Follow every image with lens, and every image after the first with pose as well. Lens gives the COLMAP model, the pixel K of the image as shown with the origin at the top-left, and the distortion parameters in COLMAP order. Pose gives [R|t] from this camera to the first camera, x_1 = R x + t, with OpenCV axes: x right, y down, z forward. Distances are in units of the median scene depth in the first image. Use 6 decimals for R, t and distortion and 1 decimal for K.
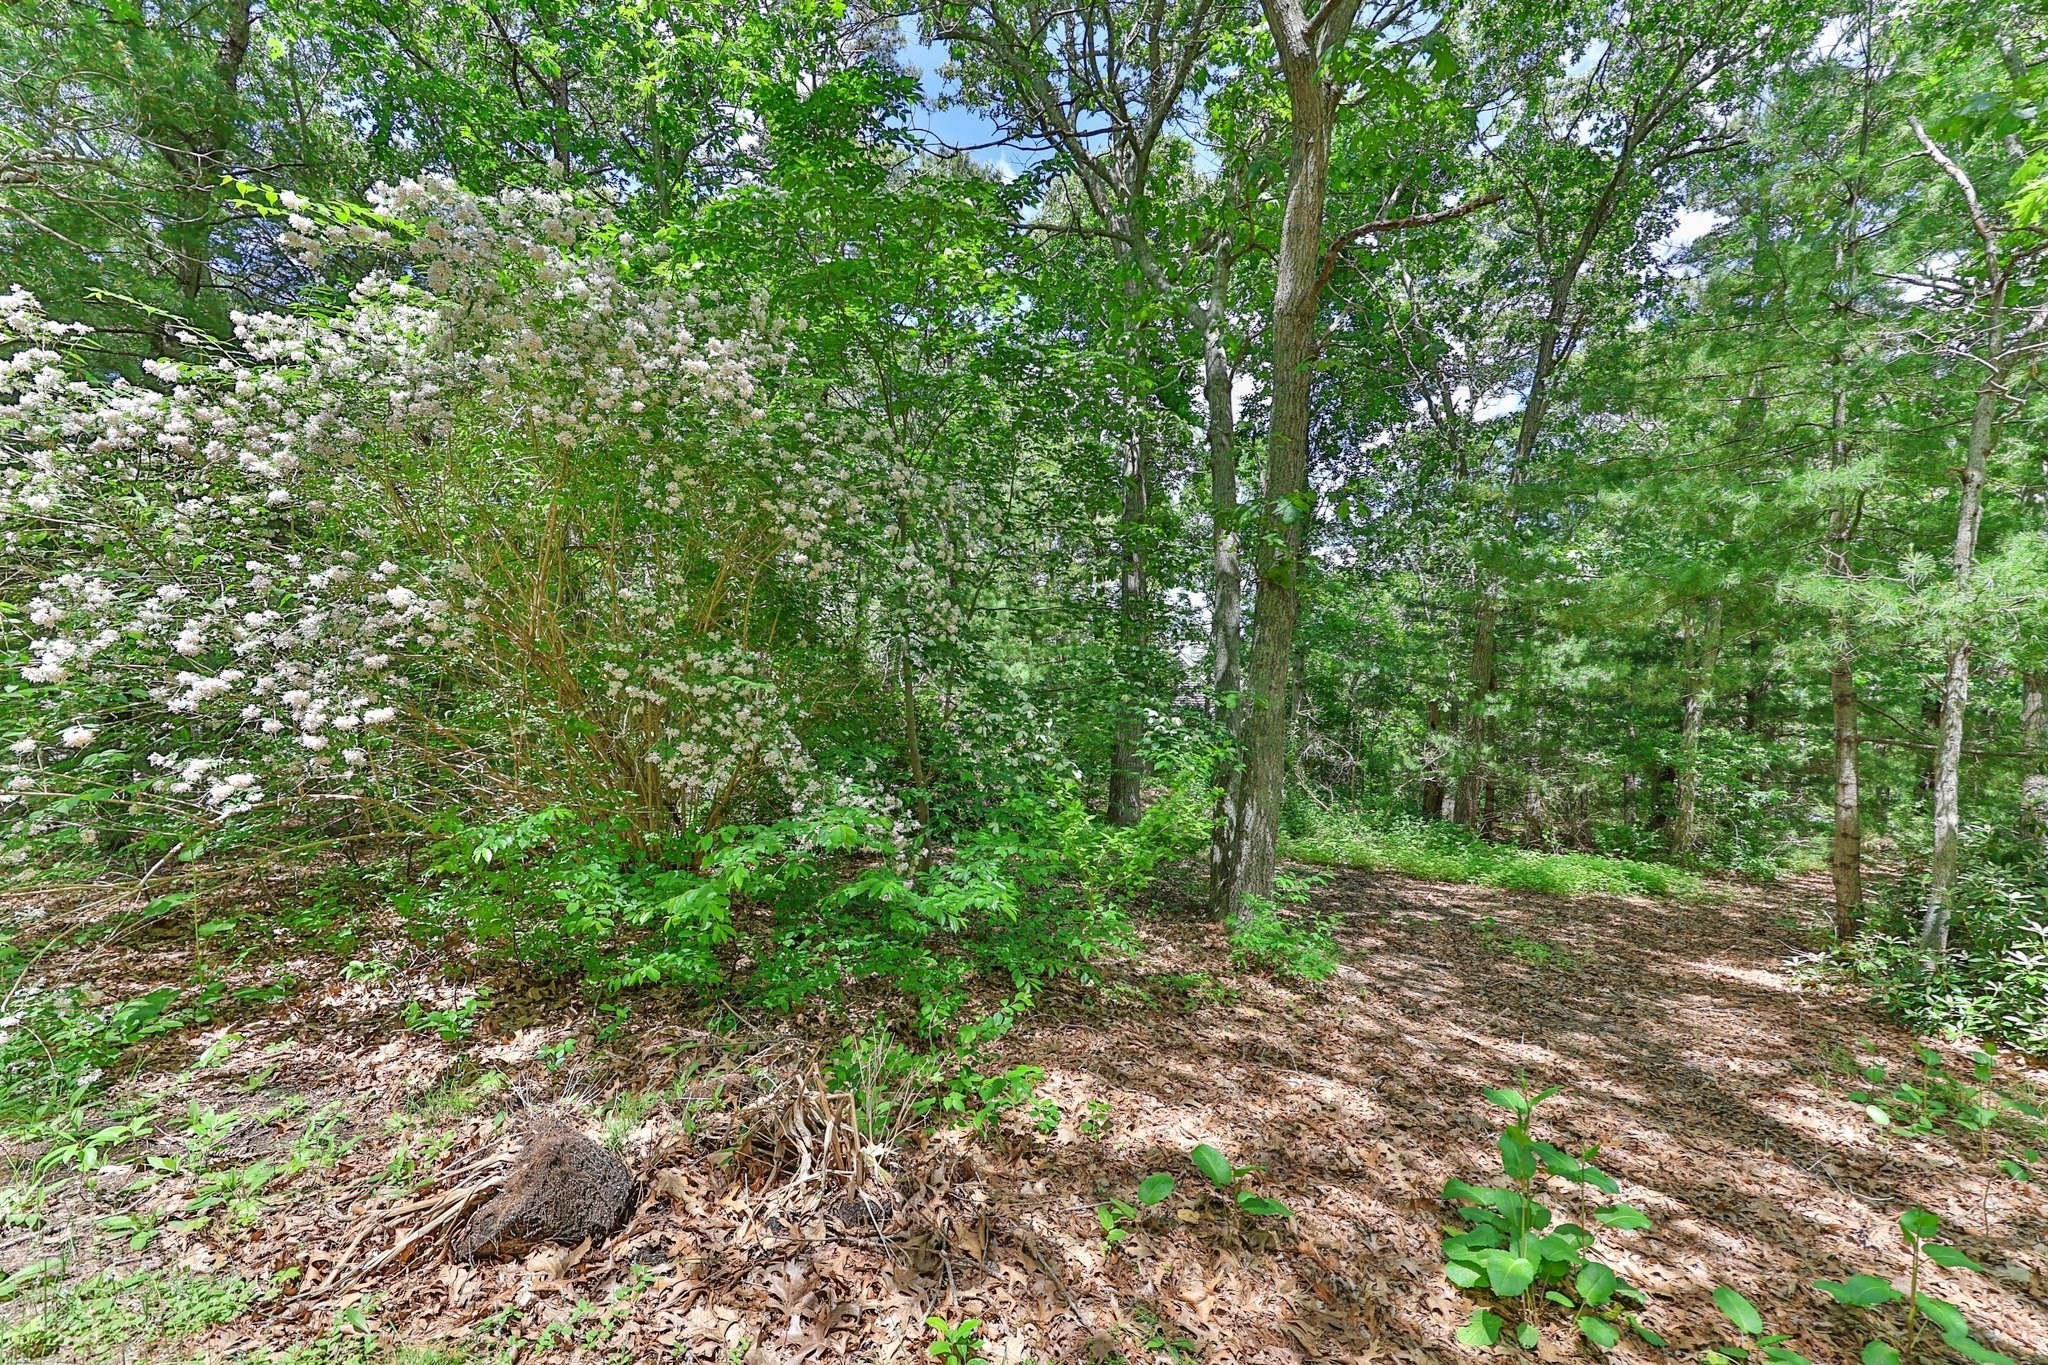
lens RADIAL K [[851.8, 0, 1038.7], [0, 851.8, 678.6], [0, 0, 1]] dist [0.025797, 0.000096]
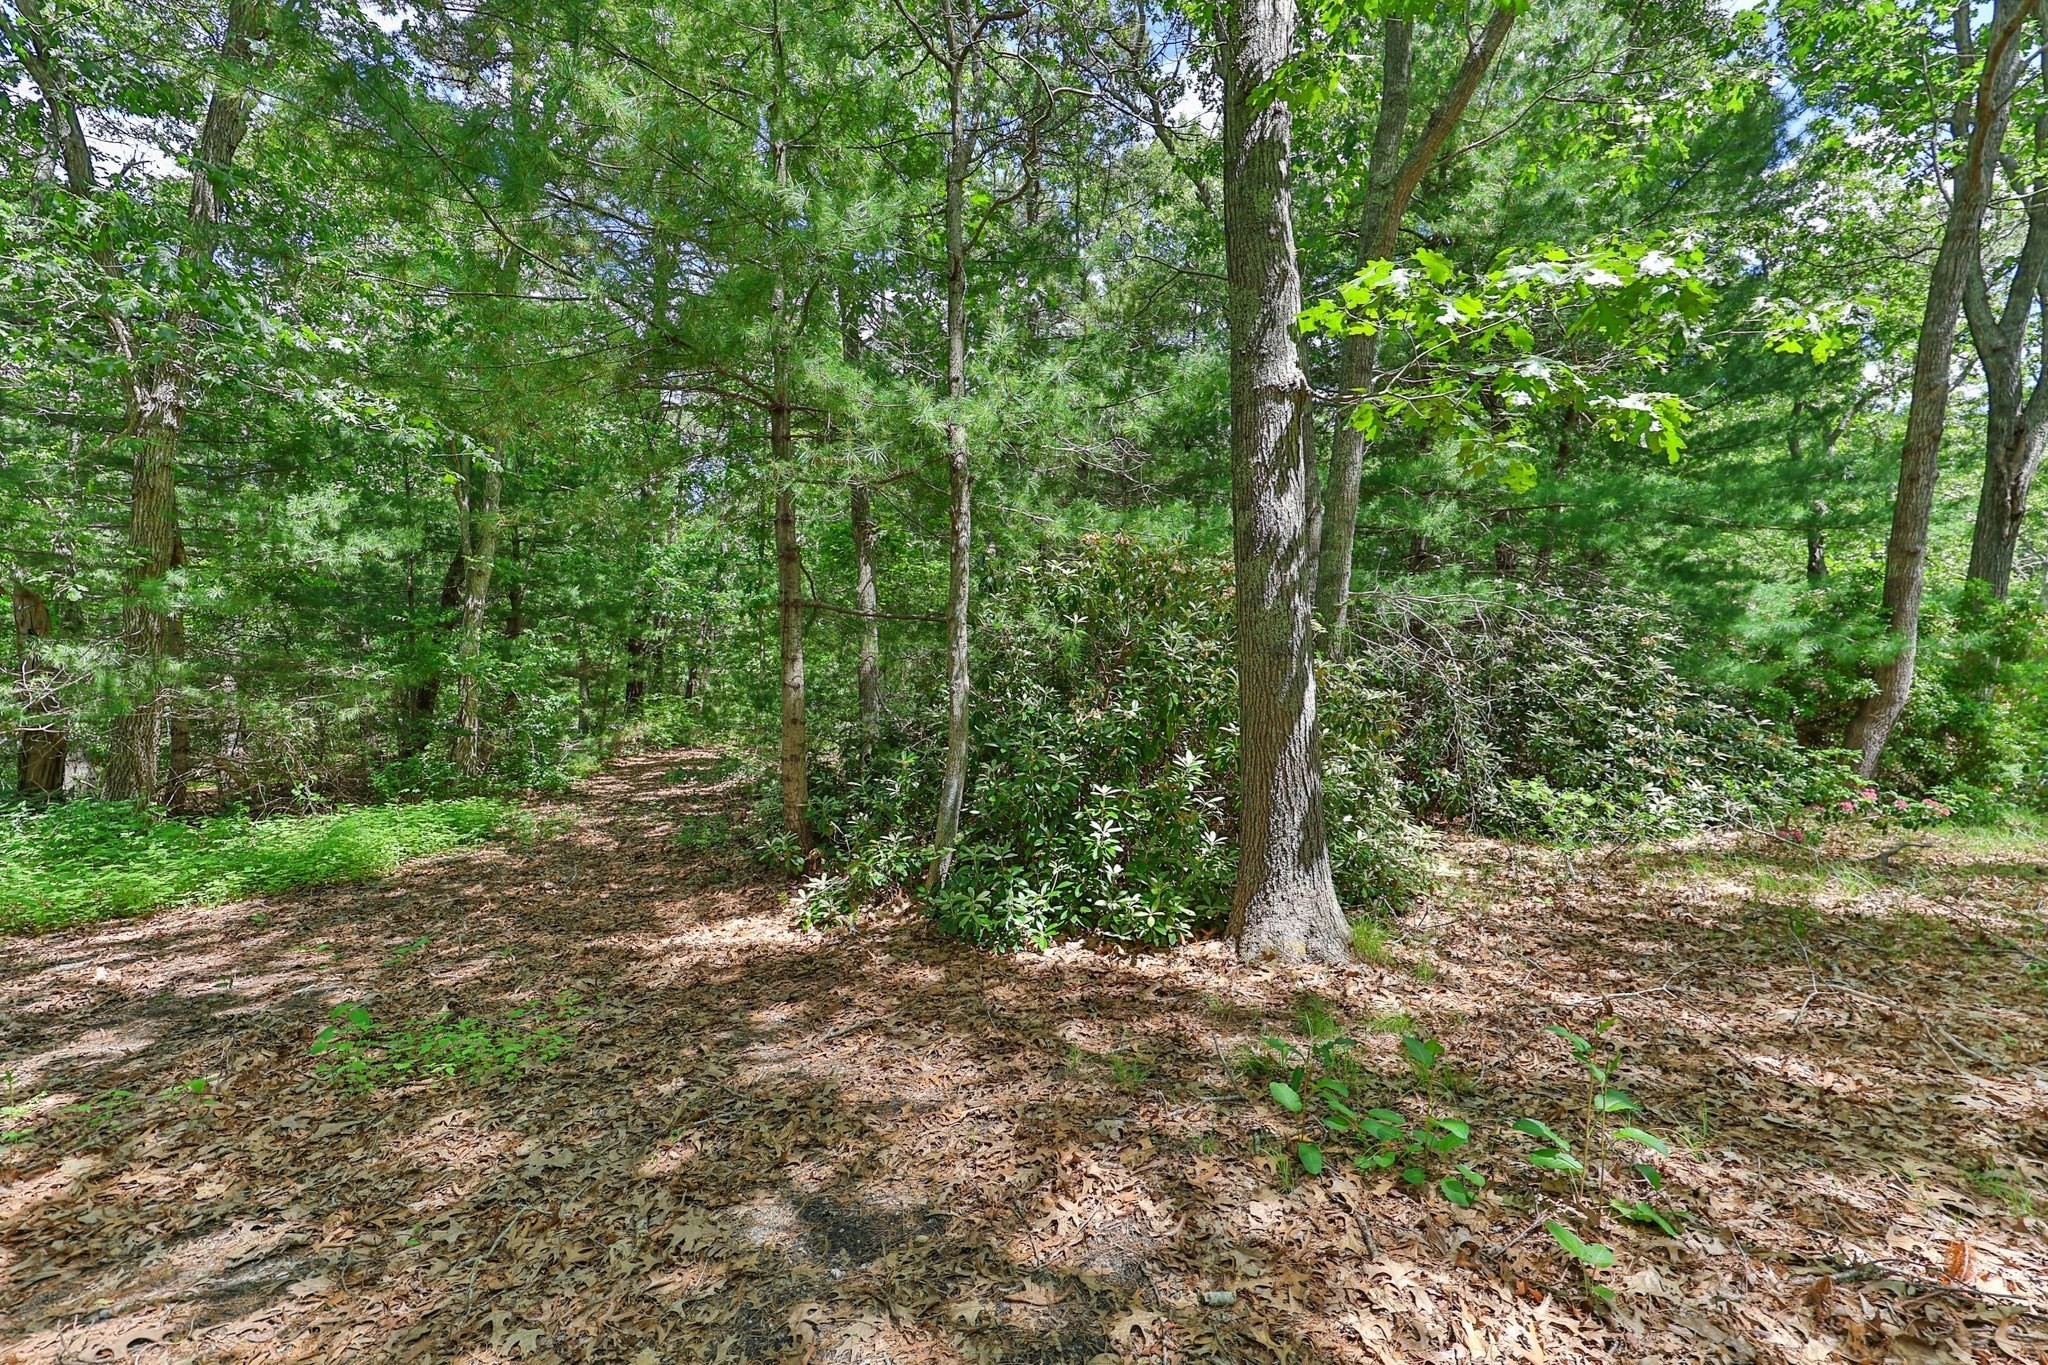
lens RADIAL K [[851.8, 0, 1020.5], [0, 851.8, 690.8], [0, 0, 1]] dist [0.025797, 0.000096]
pose [[0.271144, -0.077839, 0.959386, 0.103011], [-0.016922, 0.996185, 0.085607, 0.037646], [-0.962390, -0.039446, 0.268792, 0.277041]]
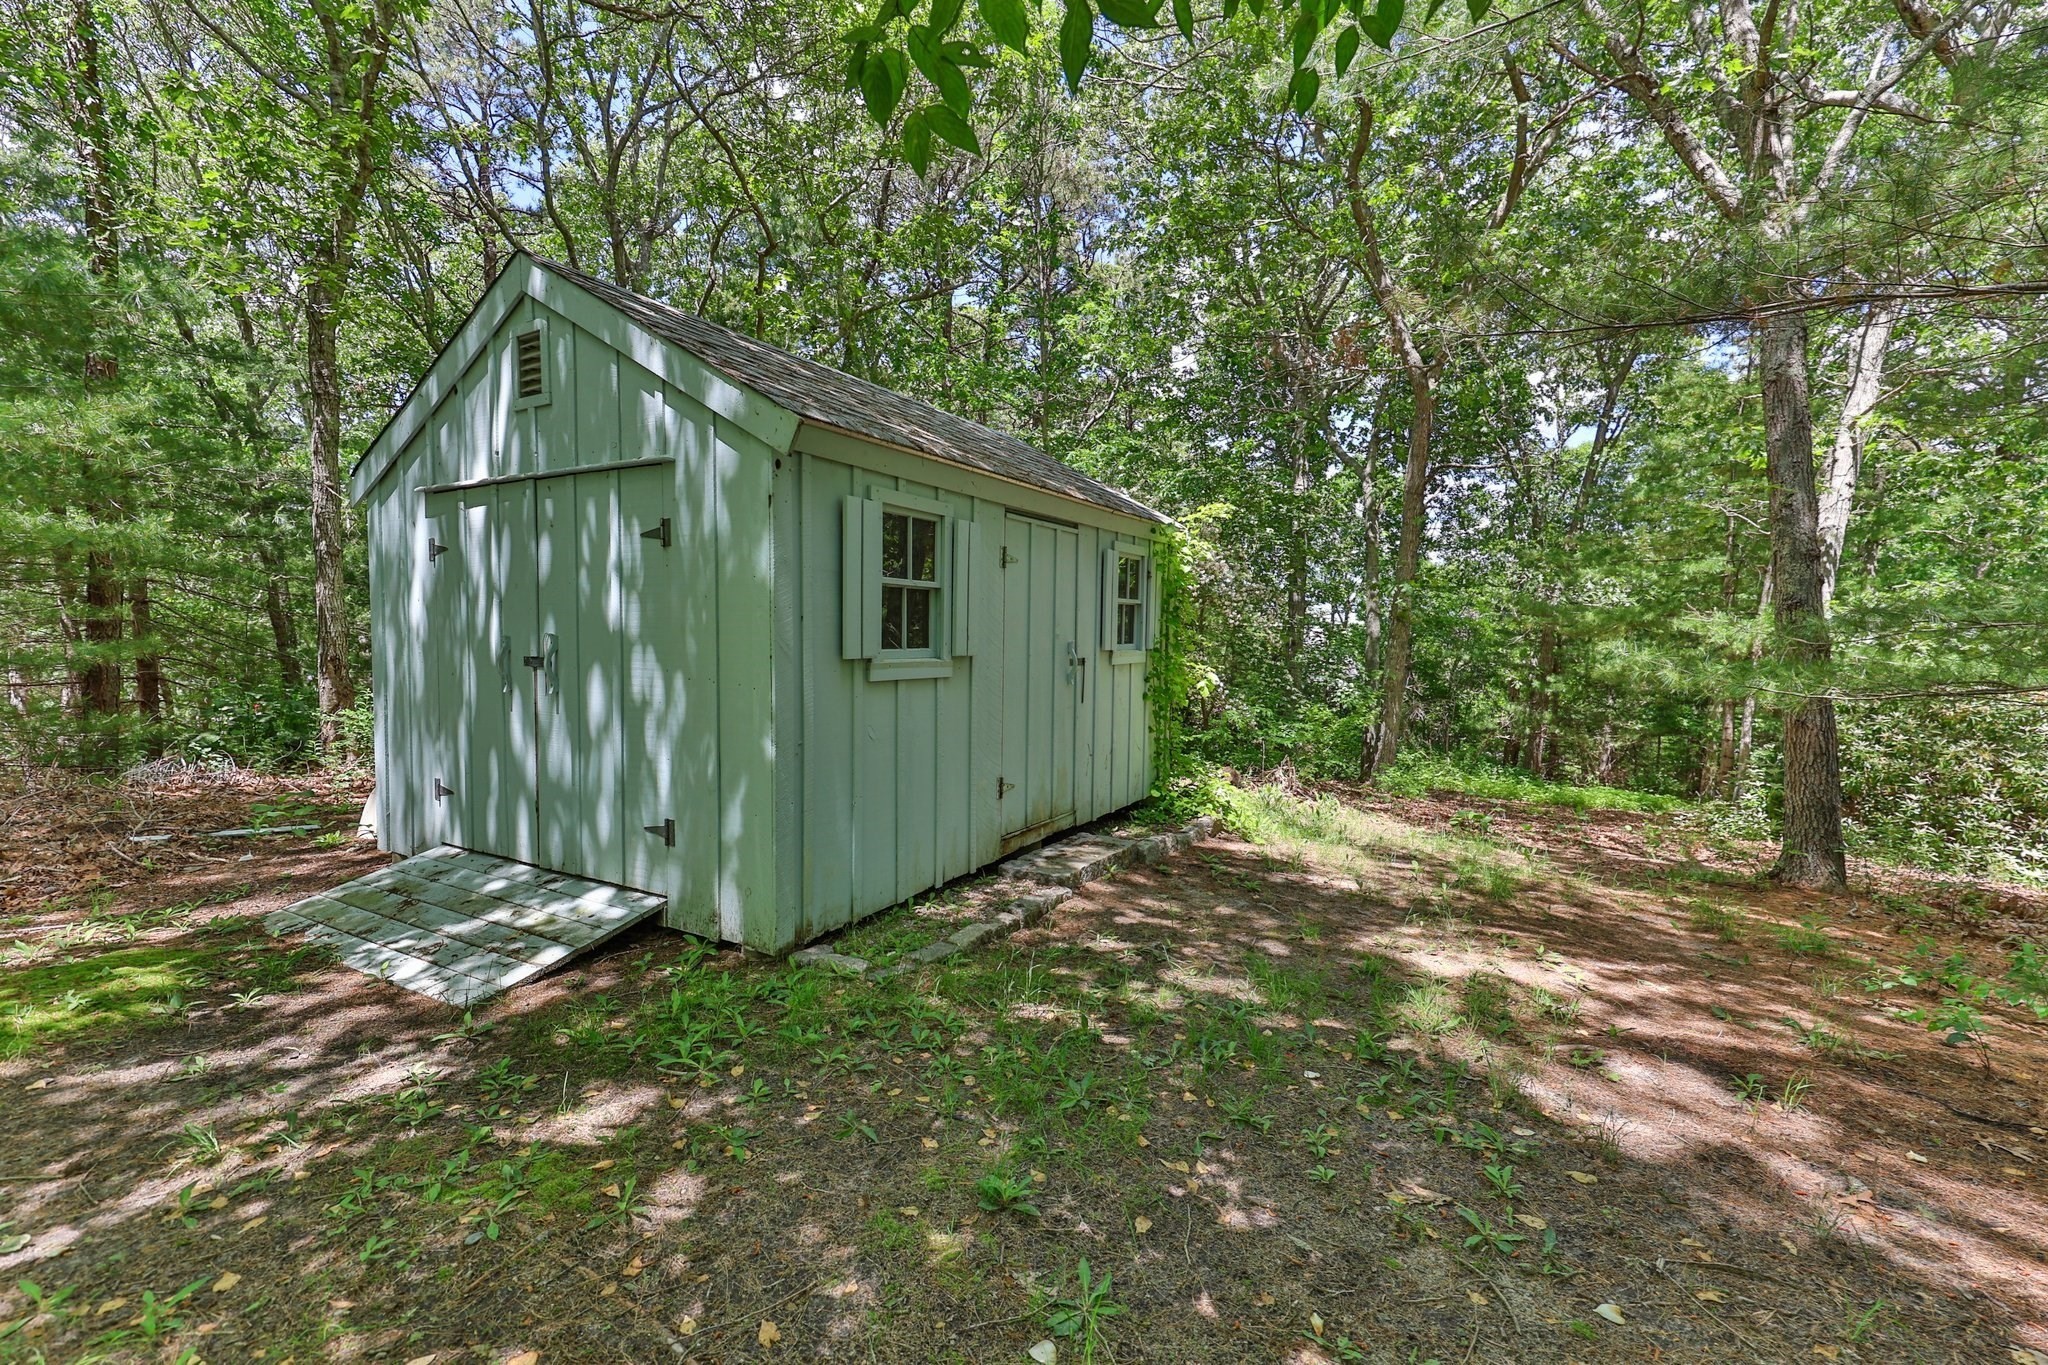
lens RADIAL K [[851.8, 0, 1012.9], [0, 851.8, 678.5], [0, 0, 1]] dist [0.025797, 0.000096]
pose [[0.991094, 0.017224, -0.132043, -0.159344], [-0.013433, 0.999473, 0.029542, -0.007600], [0.132483, -0.027505, 0.990804, -0.501467]]
